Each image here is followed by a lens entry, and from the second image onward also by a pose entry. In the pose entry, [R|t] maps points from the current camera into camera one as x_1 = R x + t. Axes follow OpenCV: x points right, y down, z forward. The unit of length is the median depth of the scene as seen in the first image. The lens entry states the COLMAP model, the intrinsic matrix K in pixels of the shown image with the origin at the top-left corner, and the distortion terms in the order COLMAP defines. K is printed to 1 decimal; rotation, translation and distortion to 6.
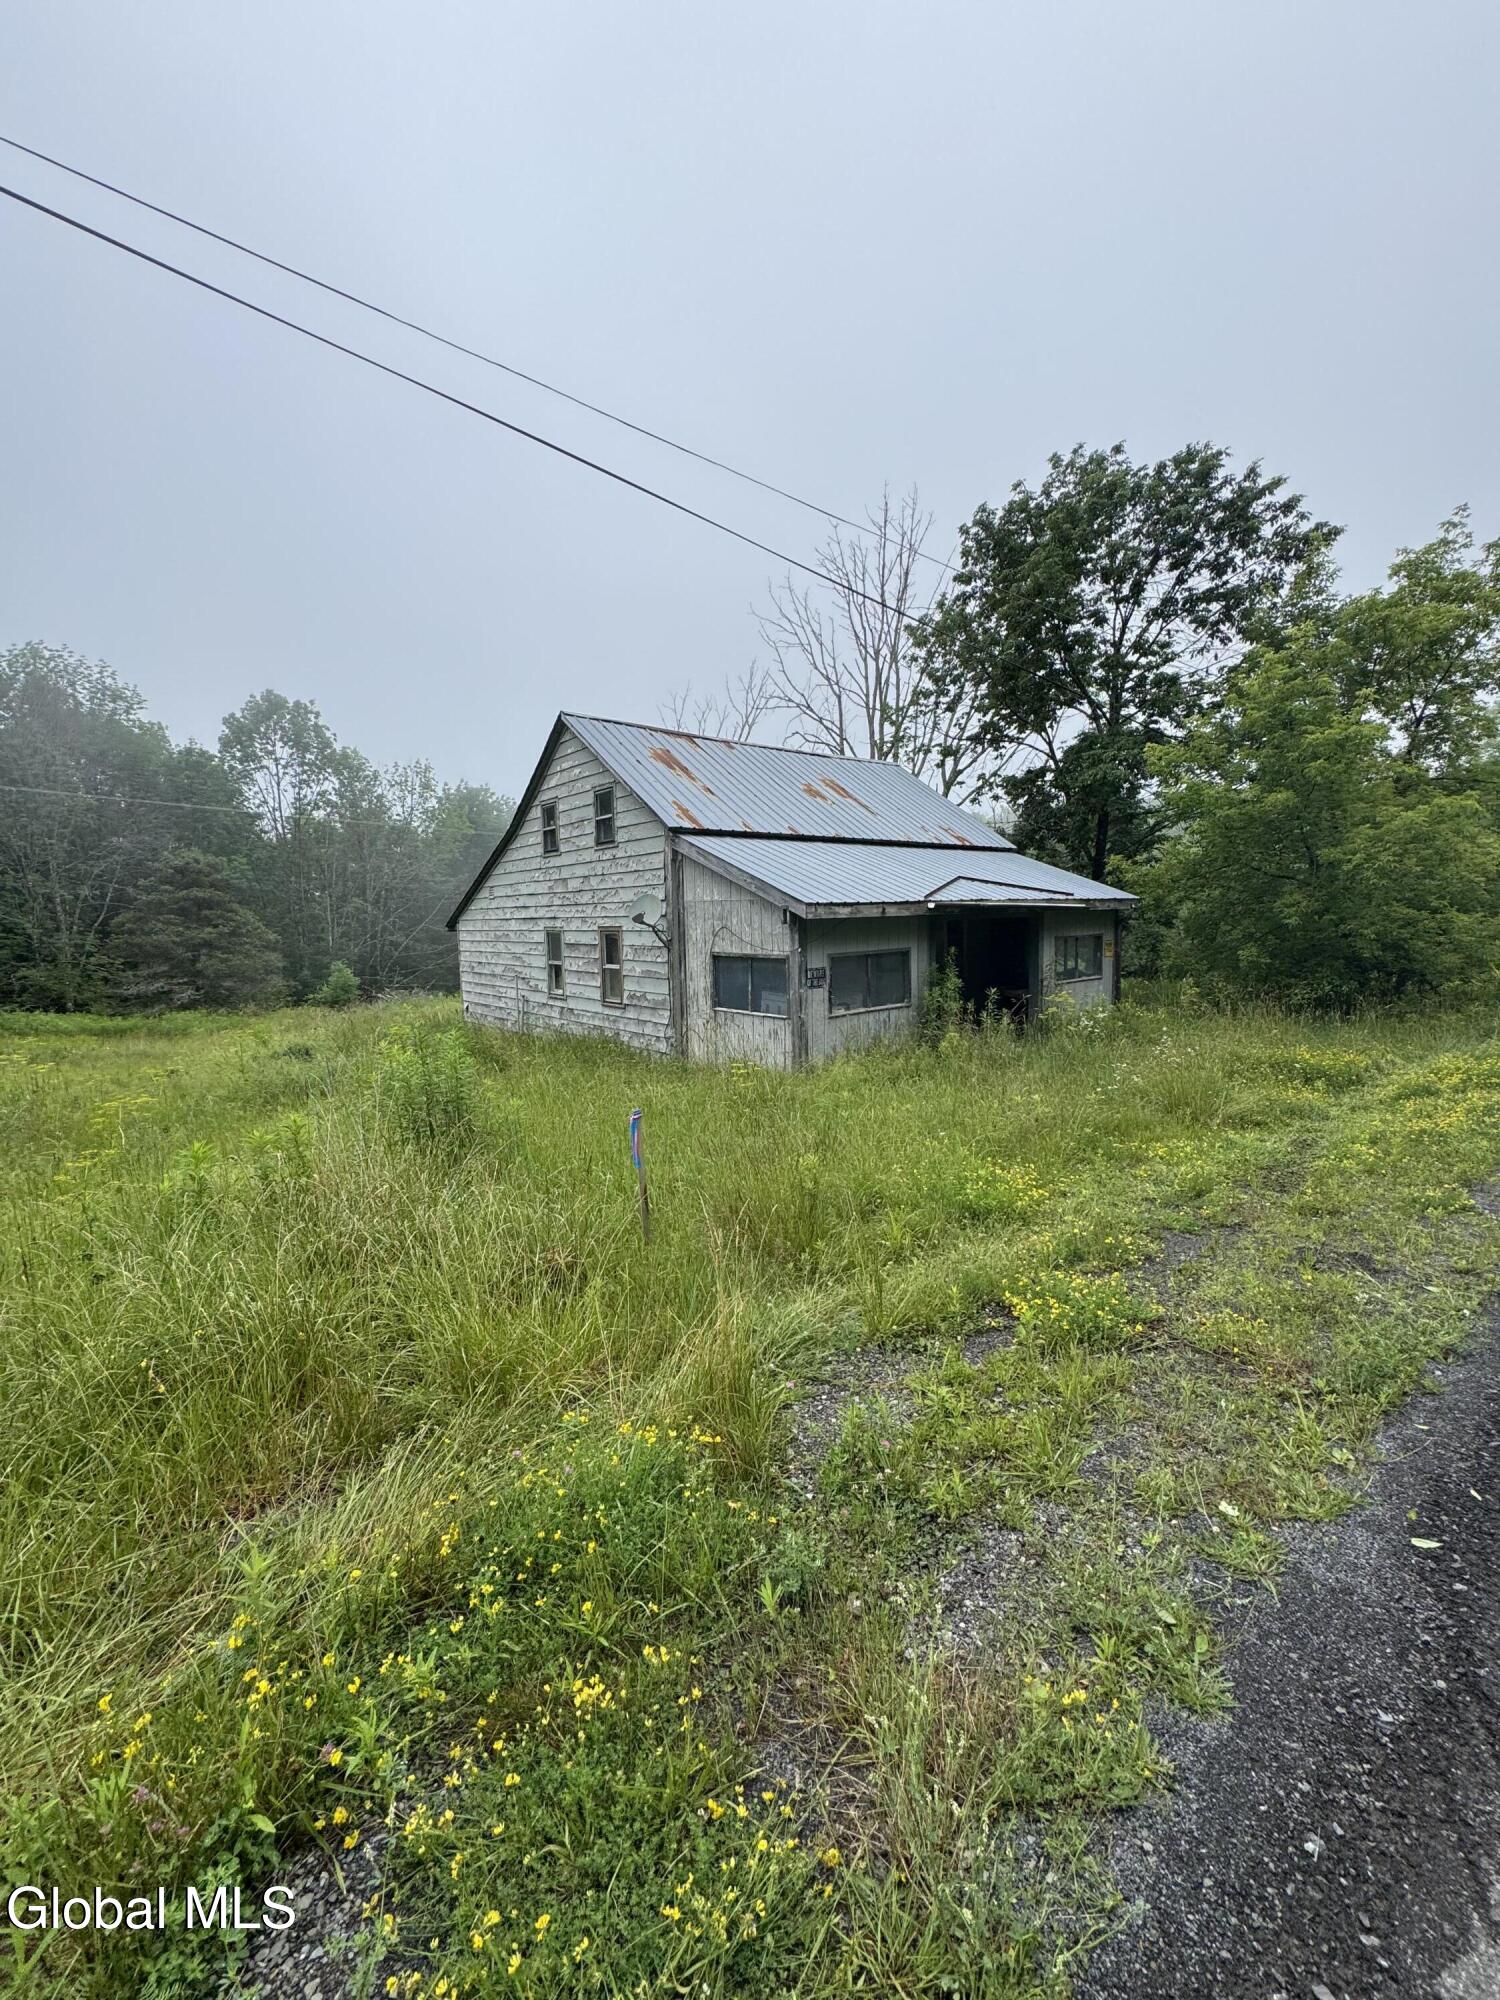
lens RADIAL K [[802.4, 0, 744.7], [0, 802.4, 1000.9], [0, 0, 1]] dist [-0.000213, 0.000420]
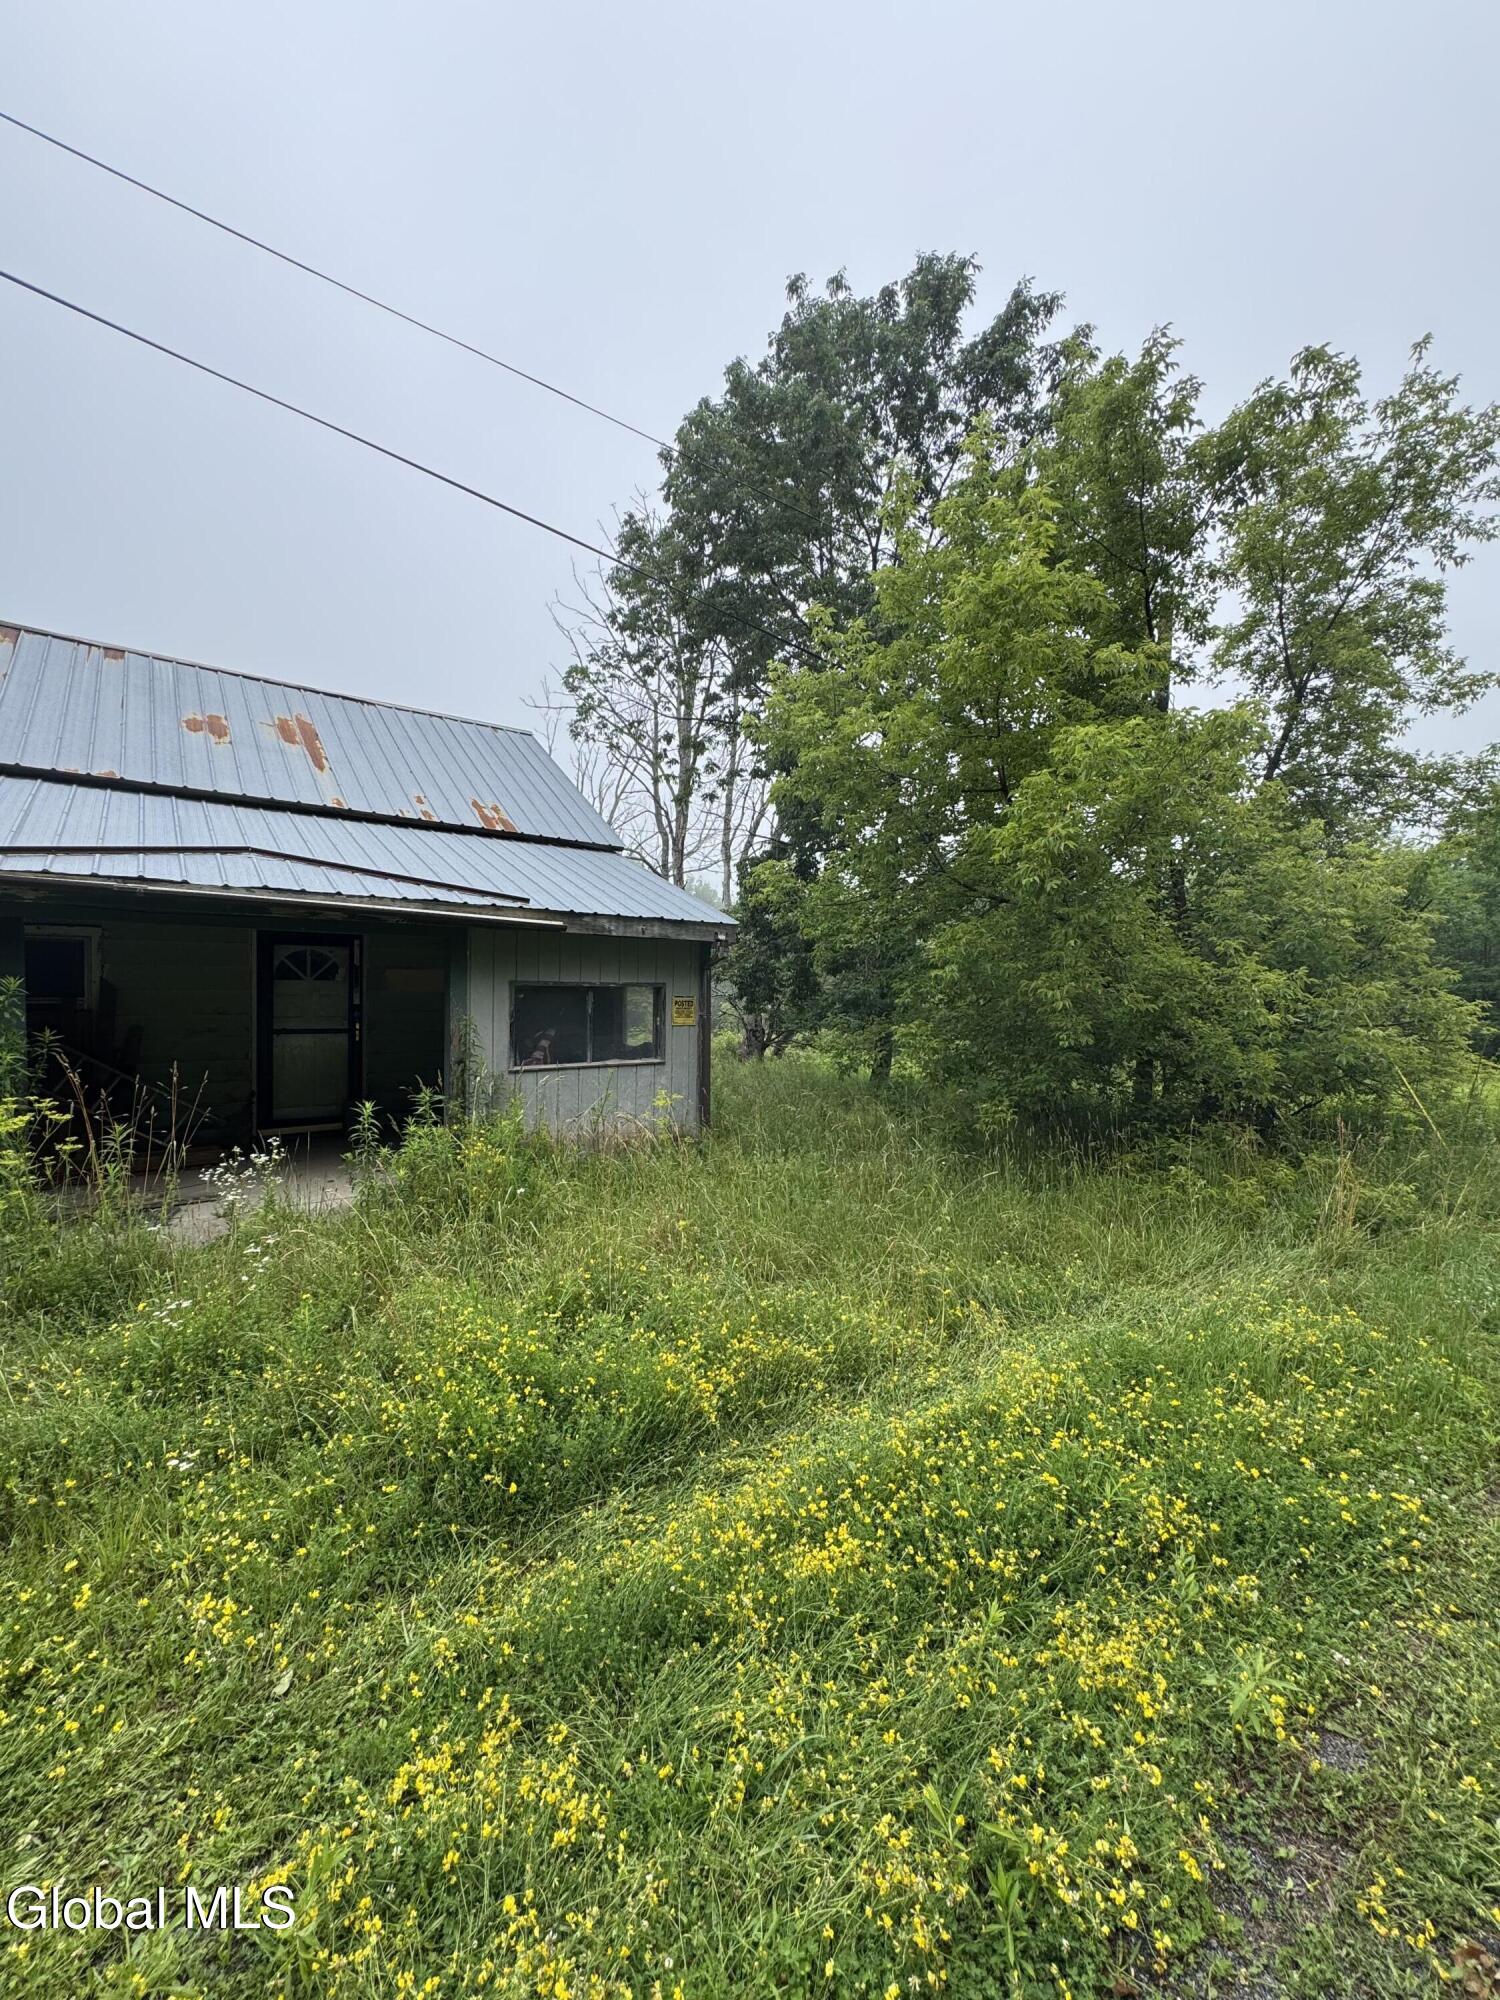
lens RADIAL K [[802.4, 0, 742.5], [0, 802.4, 1002.0], [0, 0, 1]] dist [-0.000213, 0.000420]
pose [[0.998438, 0.049559, -0.025778, 0.455726], [-0.051360, 0.995886, -0.074657, -0.027233], [0.021972, 0.075864, 0.996876, 0.390854]]
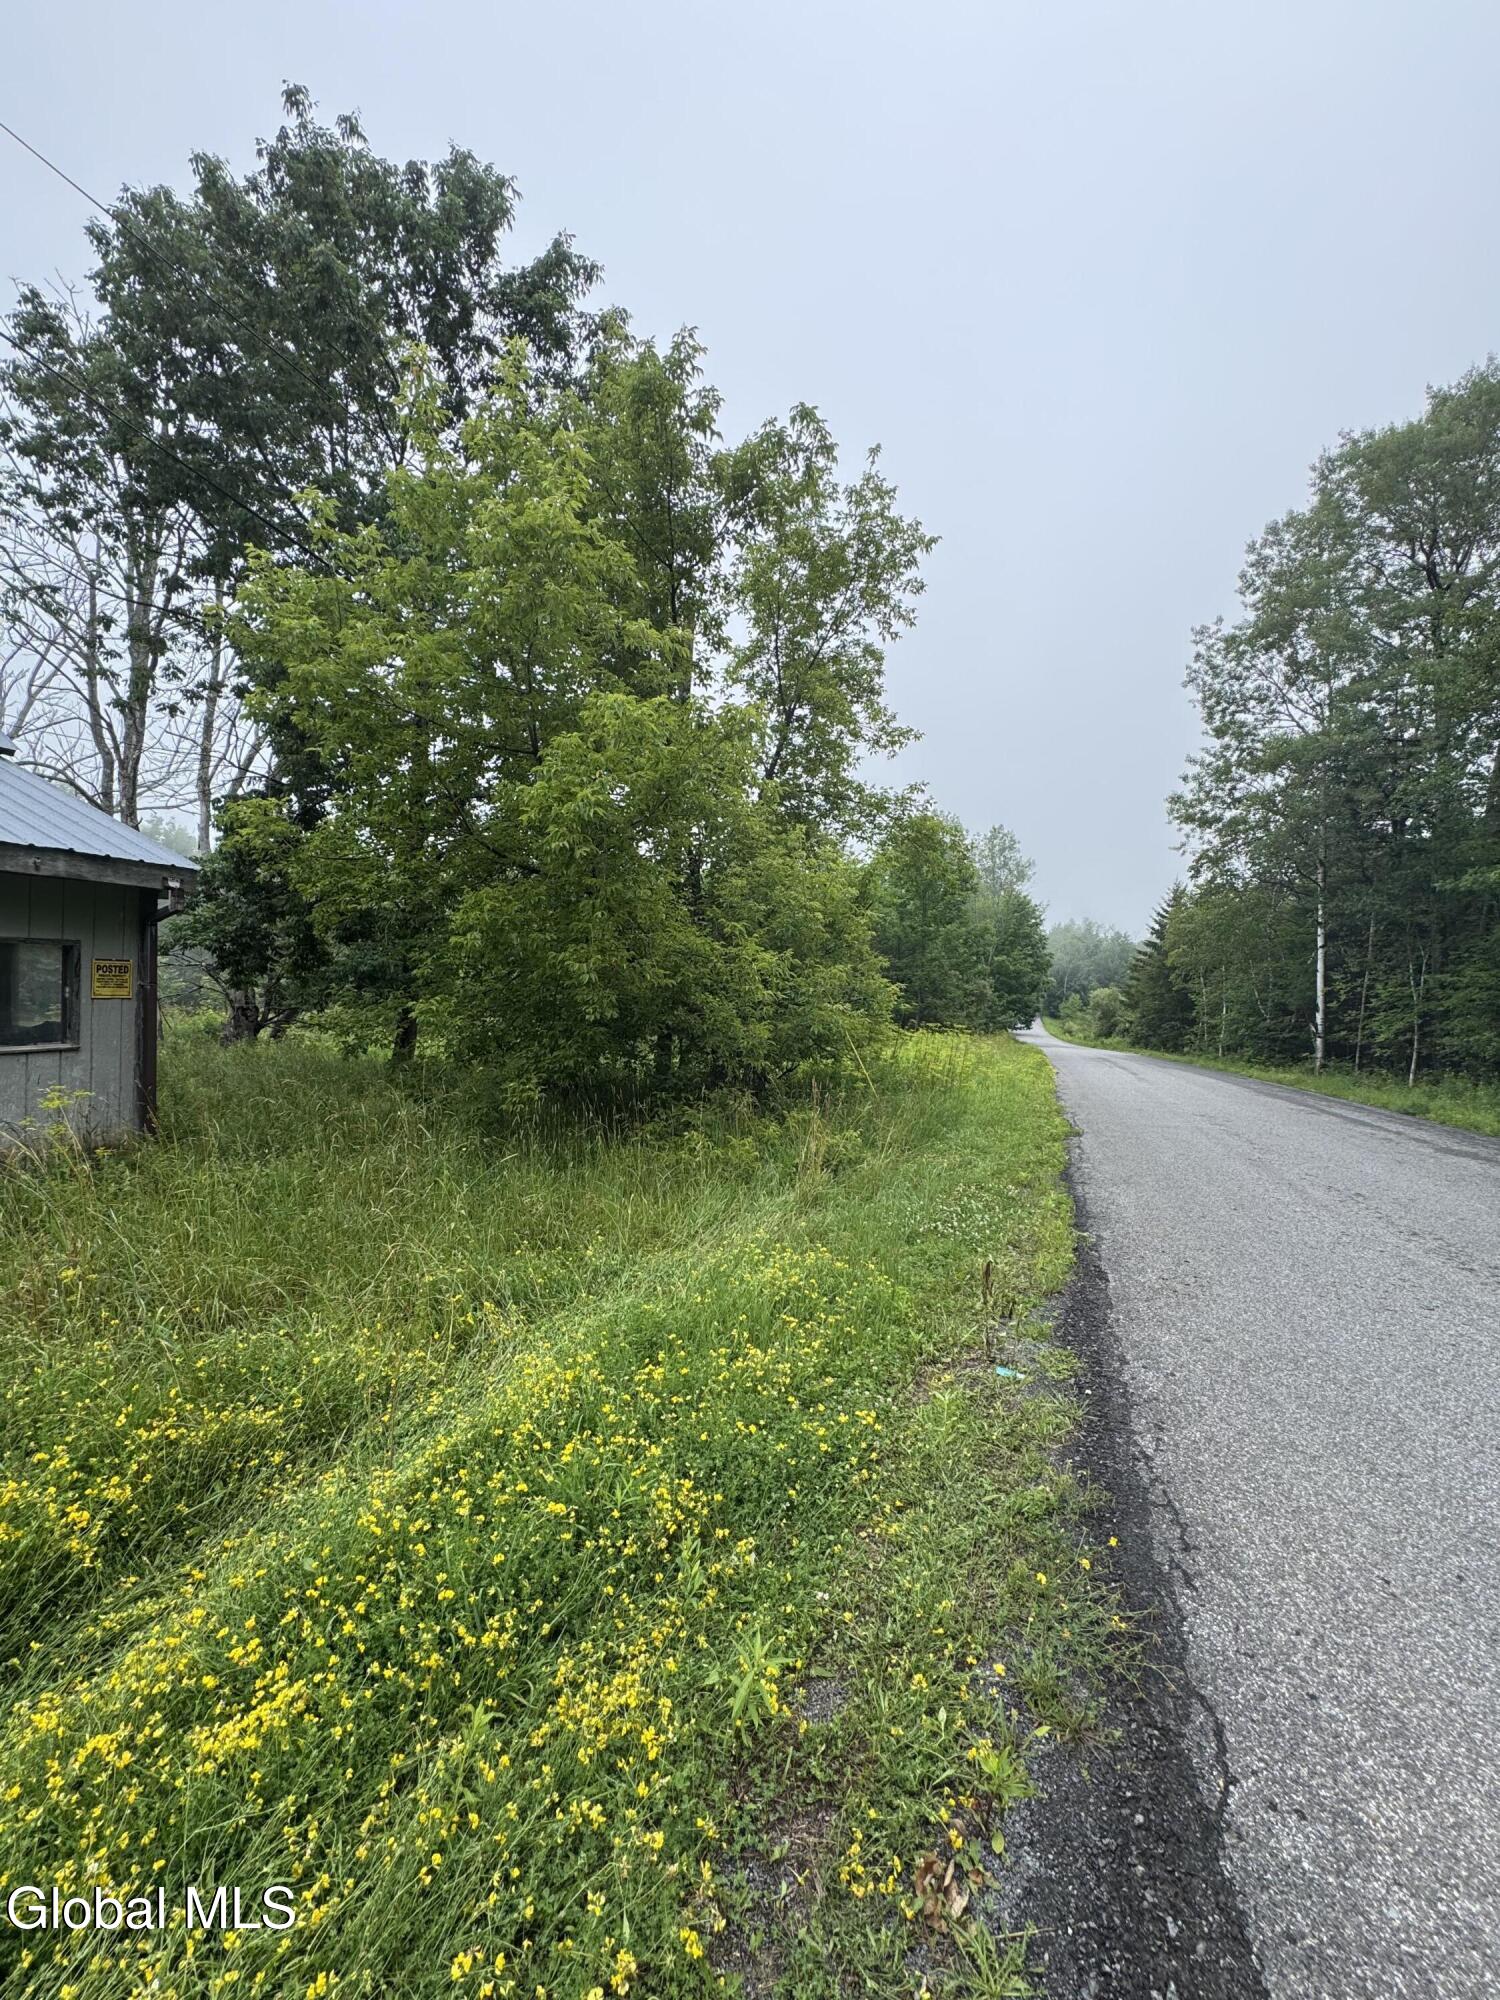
lens RADIAL K [[802.4, 0, 747.8], [0, 802.4, 1002.7], [0, 0, 1]] dist [-0.000213, 0.000420]
pose [[0.855712, 0.052921, 0.514738, 0.468234], [-0.020203, 0.997415, -0.068960, -0.026324], [-0.517057, 0.048611, 0.854569, 0.415508]]
